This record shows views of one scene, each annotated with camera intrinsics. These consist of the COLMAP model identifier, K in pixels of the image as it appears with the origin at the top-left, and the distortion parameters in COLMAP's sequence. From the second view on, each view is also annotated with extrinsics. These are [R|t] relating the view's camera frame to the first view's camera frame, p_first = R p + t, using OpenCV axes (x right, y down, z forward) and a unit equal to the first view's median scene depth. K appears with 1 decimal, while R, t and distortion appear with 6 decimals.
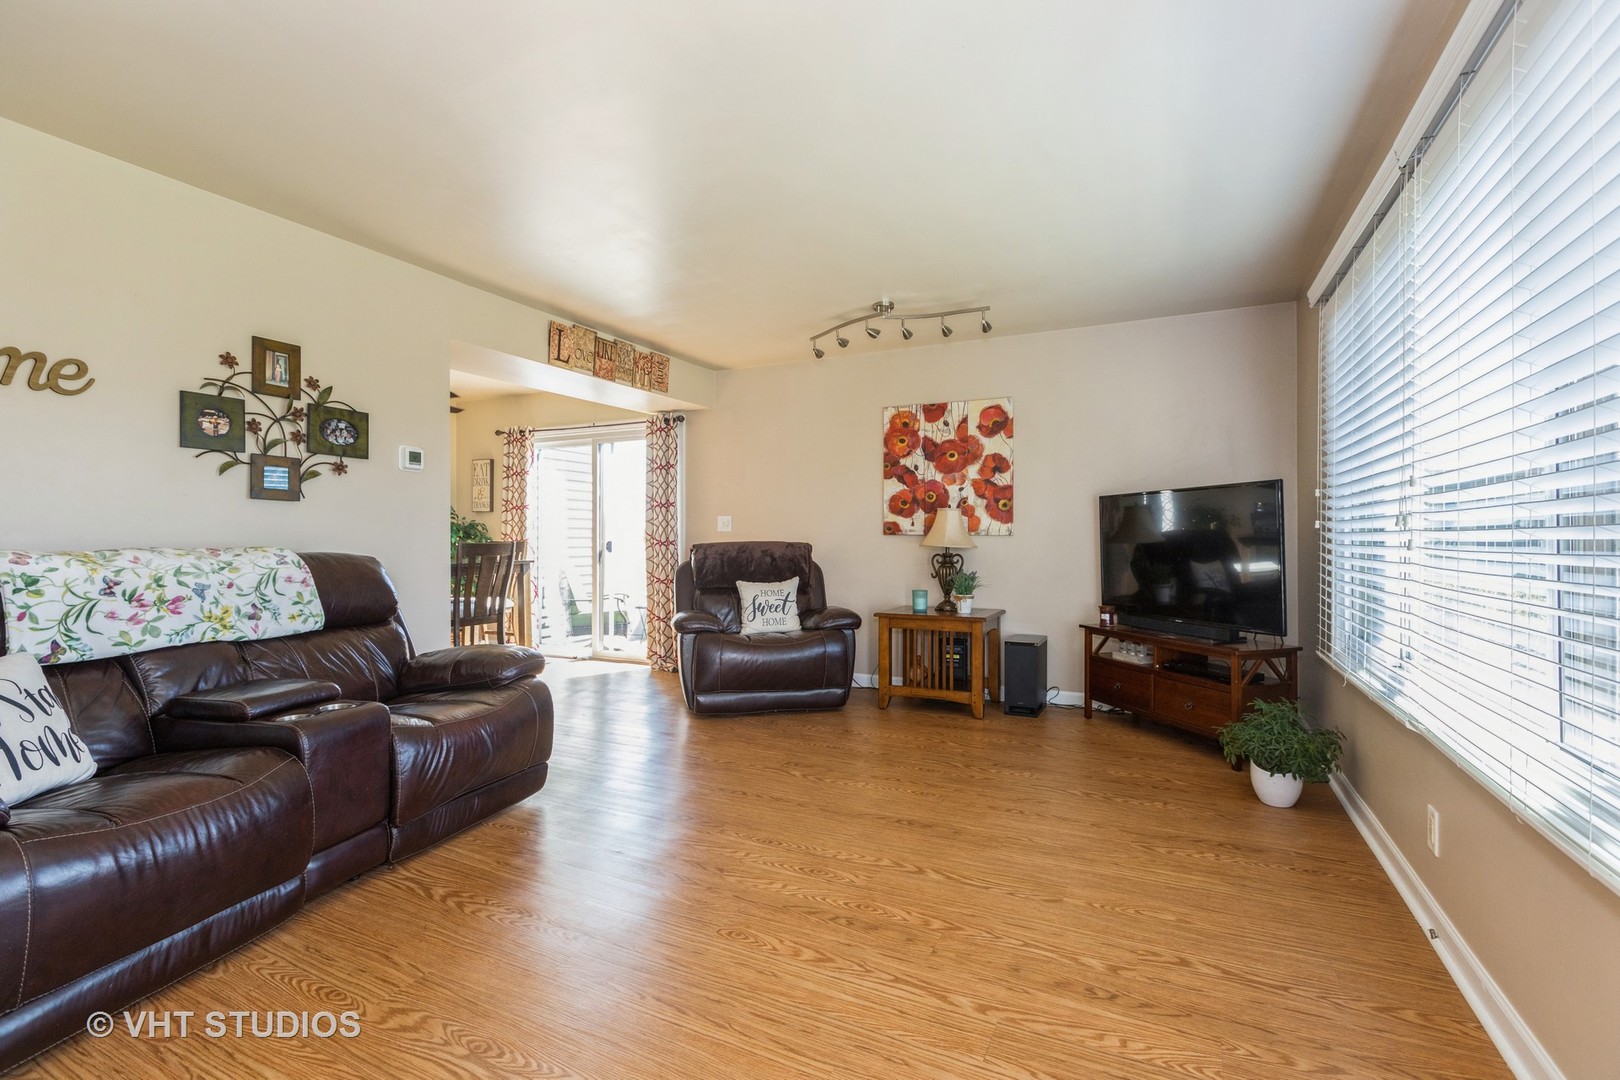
lens RADIAL K [[735.2, 0, 803.5], [0, 735.2, 539.7], [0, 0, 1]] dist [-0.010184, -0.000036]
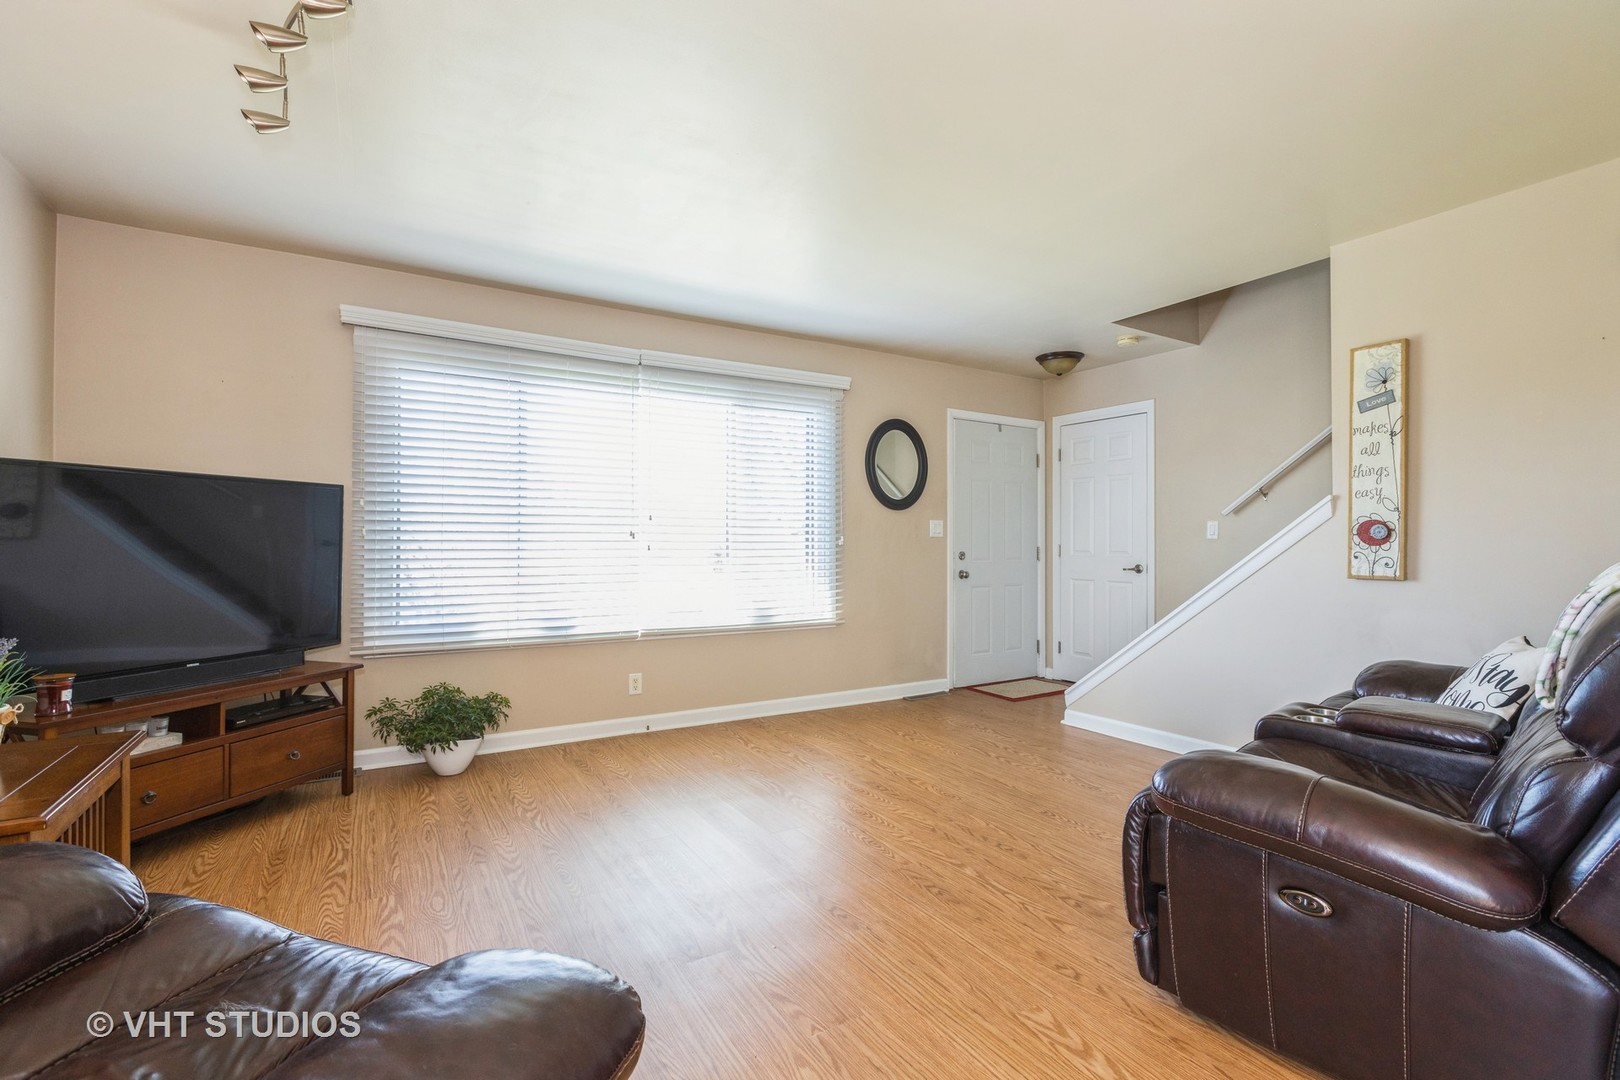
lens RADIAL K [[735.2, 0, 803.5], [0, 735.2, 539.7], [0, 0, 1]] dist [-0.010184, -0.000036]
pose [[-0.844209, 0.002792, 0.536007, -0.585274], [0.000116, 0.999987, -0.005025, -0.006984], [-0.536014, -0.004180, -0.844199, 2.172312]]
